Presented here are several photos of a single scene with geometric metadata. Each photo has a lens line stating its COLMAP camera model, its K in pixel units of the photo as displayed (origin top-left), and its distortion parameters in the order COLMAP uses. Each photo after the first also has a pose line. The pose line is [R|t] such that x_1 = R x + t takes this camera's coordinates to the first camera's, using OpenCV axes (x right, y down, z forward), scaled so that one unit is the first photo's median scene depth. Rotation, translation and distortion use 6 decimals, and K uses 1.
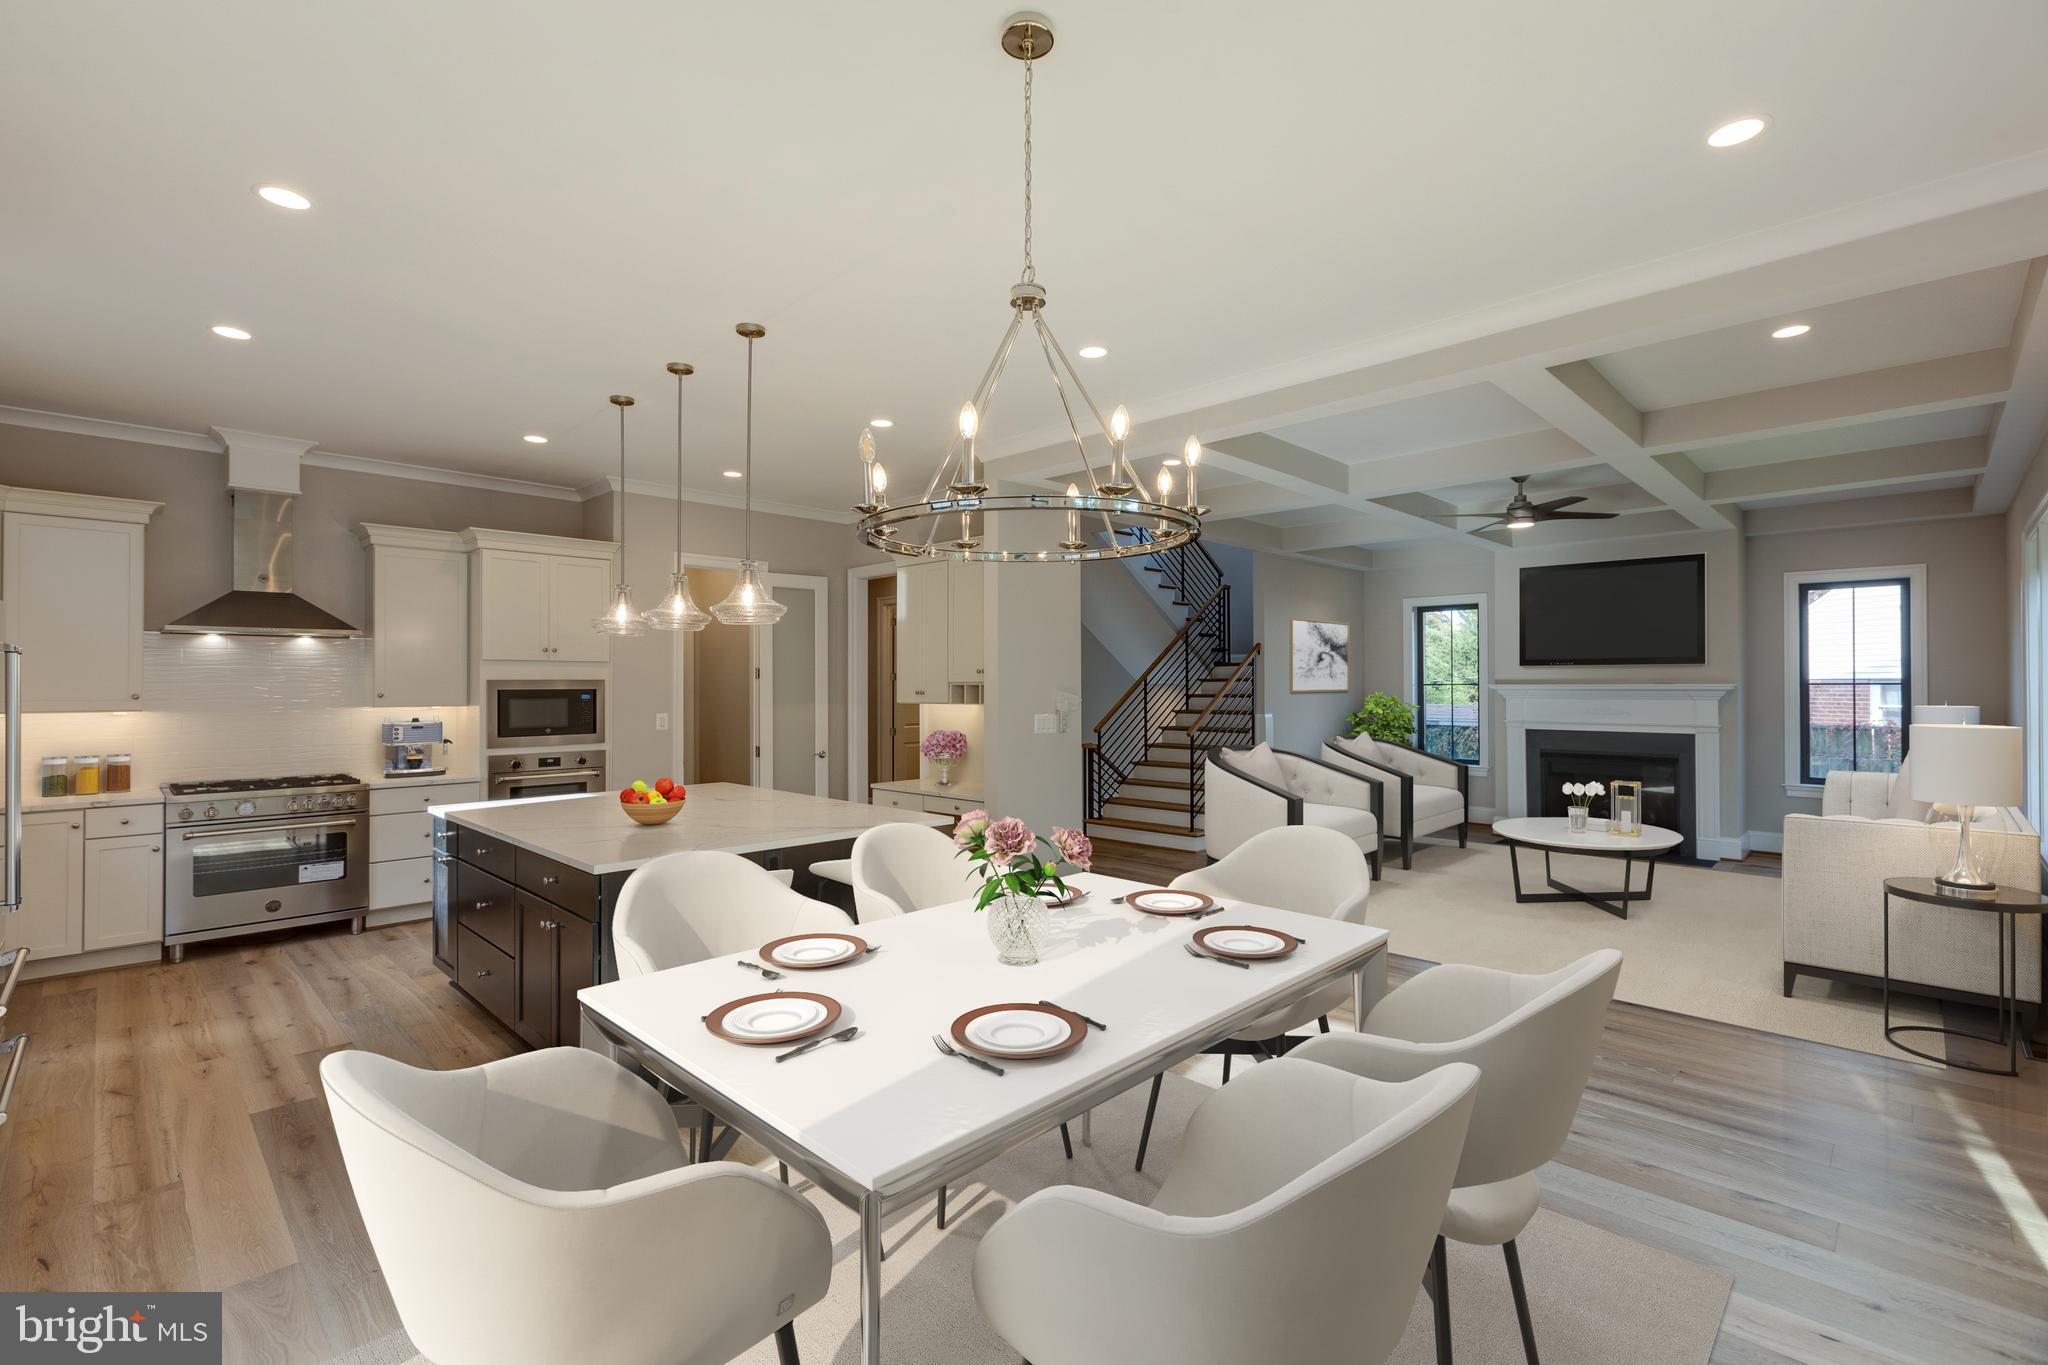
lens RADIAL K [[909.2, 0, 1030.8], [0, 909.2, 676.4], [0, 0, 1]] dist [0.001504, -0.000338]
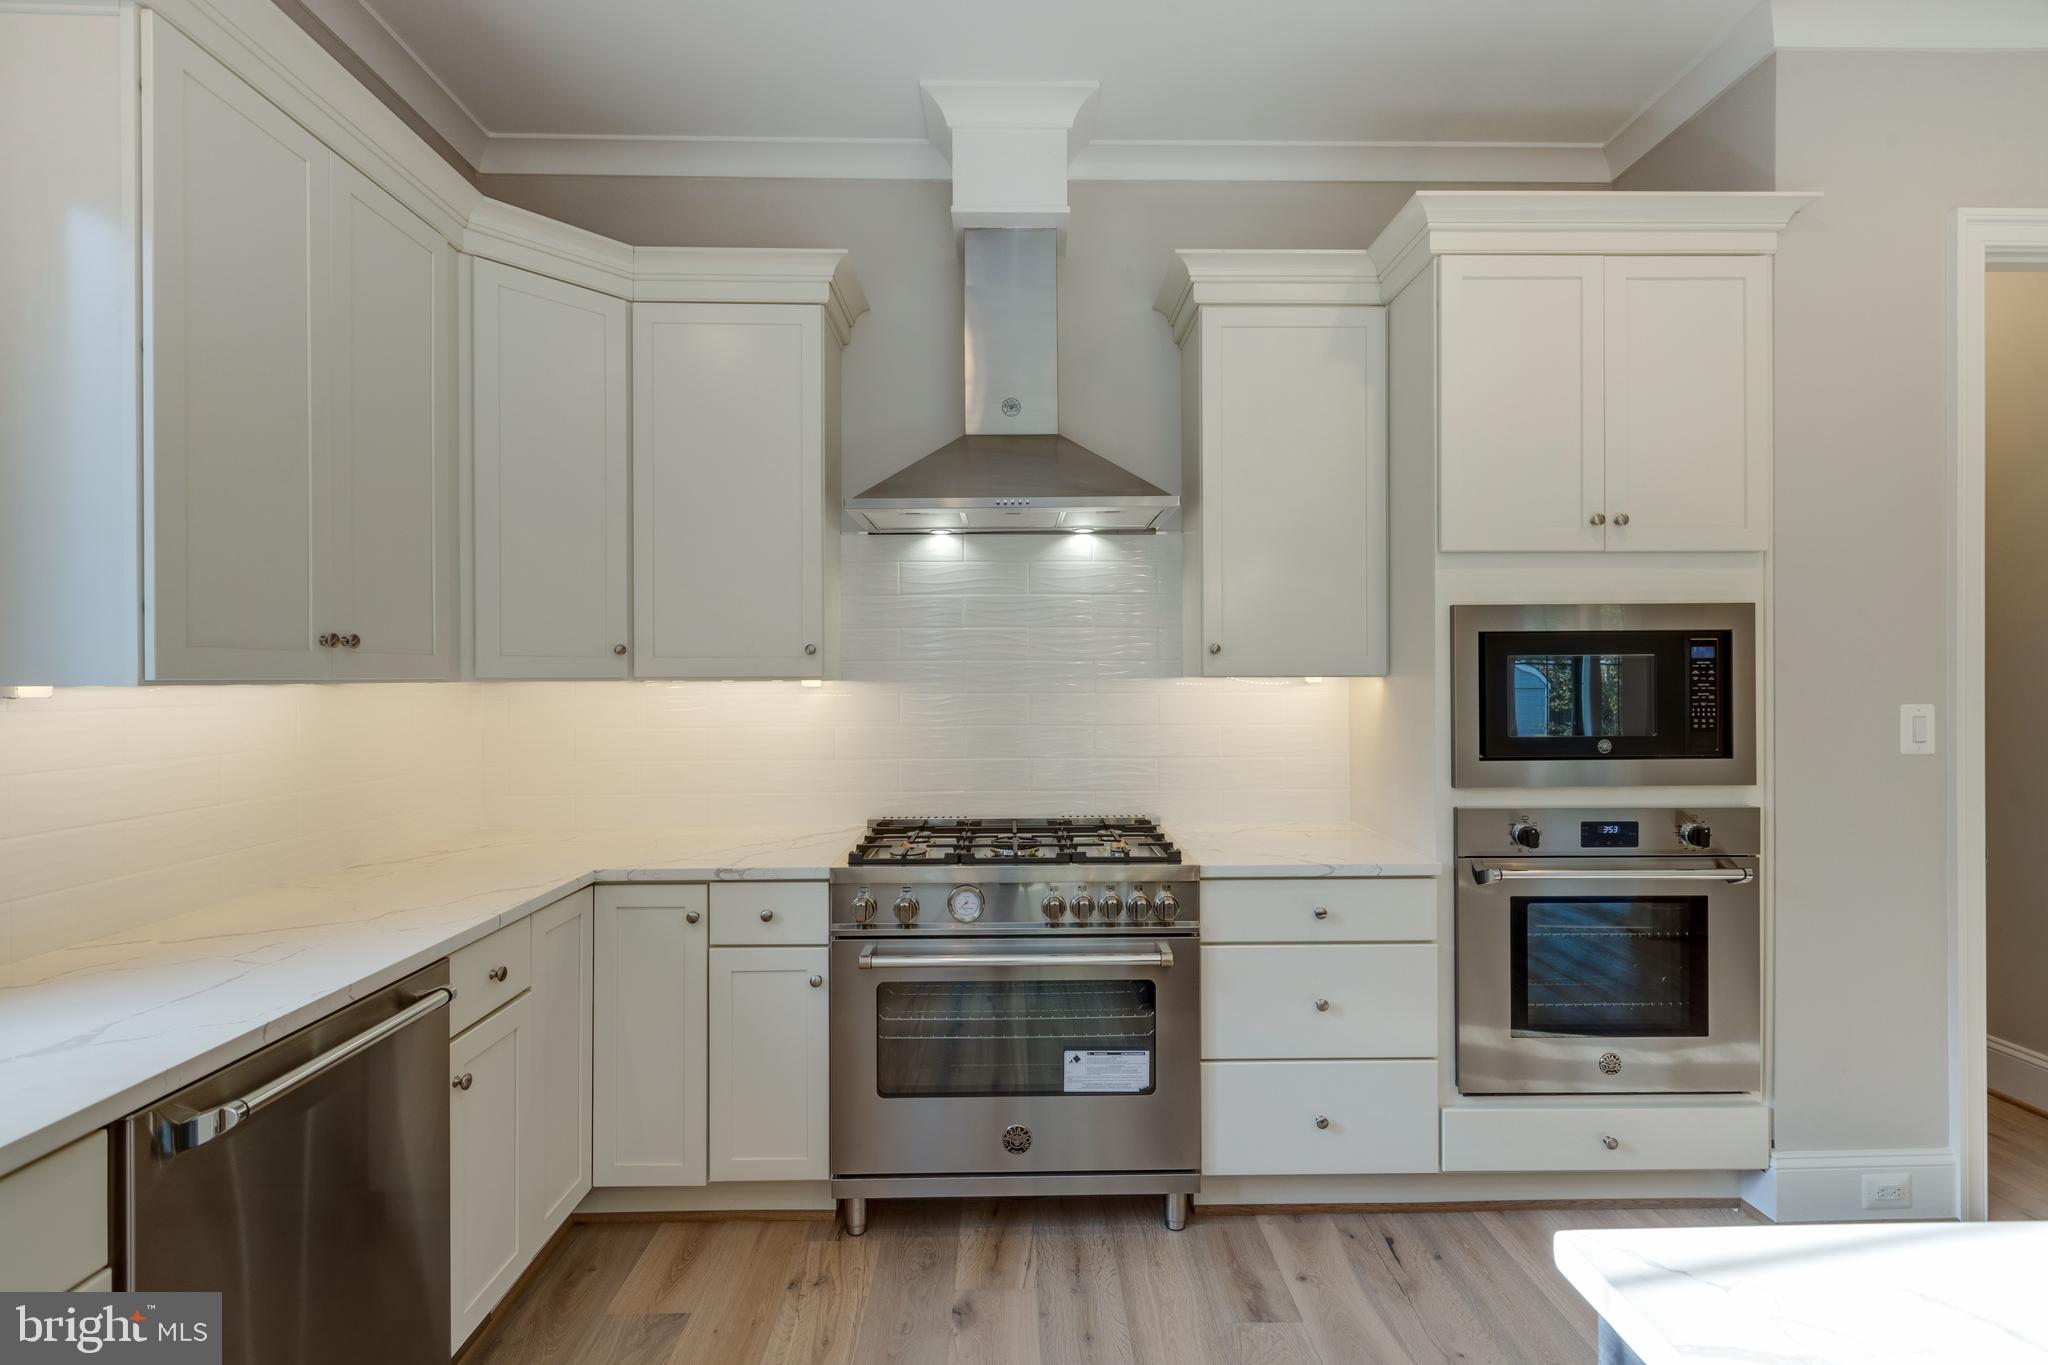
lens RADIAL K [[909.2, 0, 1029.1], [0, 909.2, 679.1], [0, 0, 1]] dist [0.001504, -0.000338]
pose [[0.713727, 0.000636, -0.700424, -0.476644], [0.009638, 0.999896, 0.010729, 0.029529], [0.700358, -0.014408, 0.713646, 0.631577]]
